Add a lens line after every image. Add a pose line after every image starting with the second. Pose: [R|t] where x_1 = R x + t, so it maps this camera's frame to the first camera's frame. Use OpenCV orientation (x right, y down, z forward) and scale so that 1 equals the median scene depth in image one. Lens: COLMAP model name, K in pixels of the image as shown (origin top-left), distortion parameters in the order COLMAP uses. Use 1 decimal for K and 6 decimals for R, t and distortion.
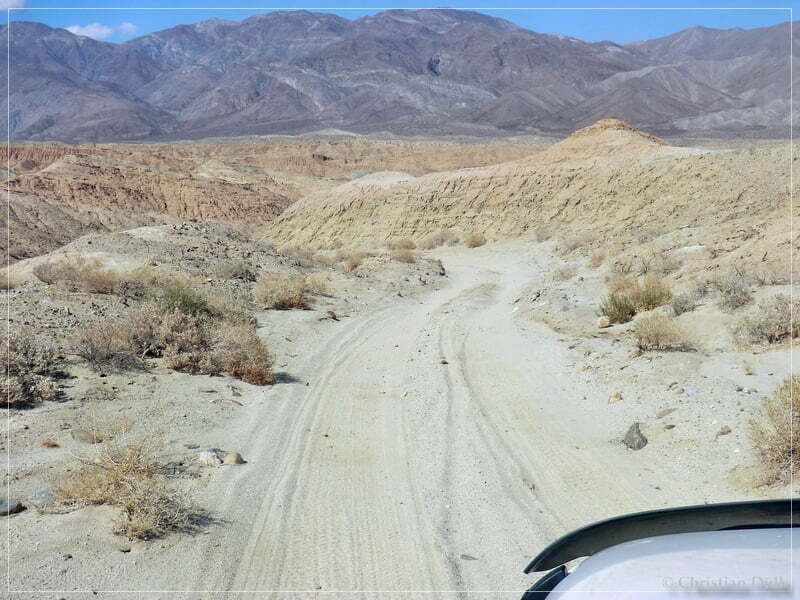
lens RADIAL K [[1127.3, 0, 400.0], [0, 1127.3, 300.0], [0, 0, 1]] dist [-0.019125, 0.040448]
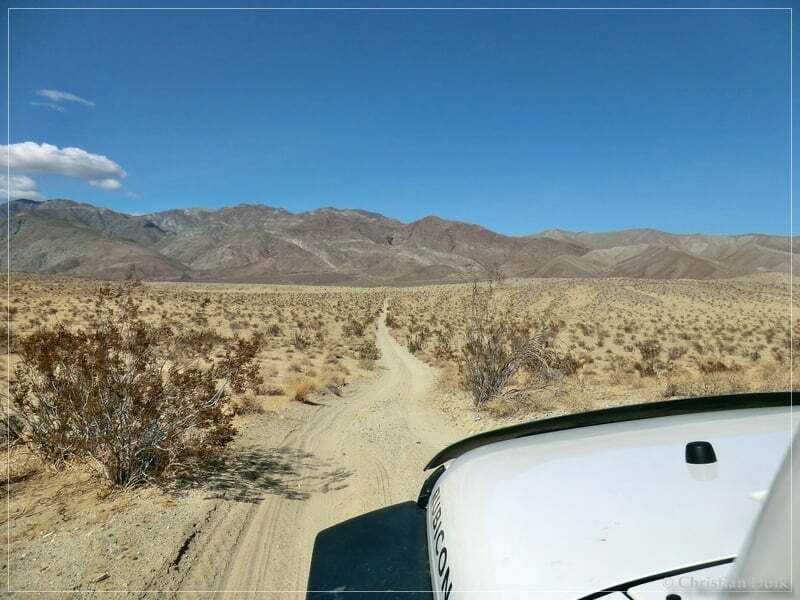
lens RADIAL K [[551.3, 0, 400.0], [0, 551.3, 300.0], [0, 0, 1]] dist [-0.006757, -0.000872]
pose [[0.968796, 0.043580, 0.244000, -0.125405], [-0.011623, 0.991327, -0.130906, -0.052477], [-0.247588, 0.123985, 0.960899, 0.385395]]
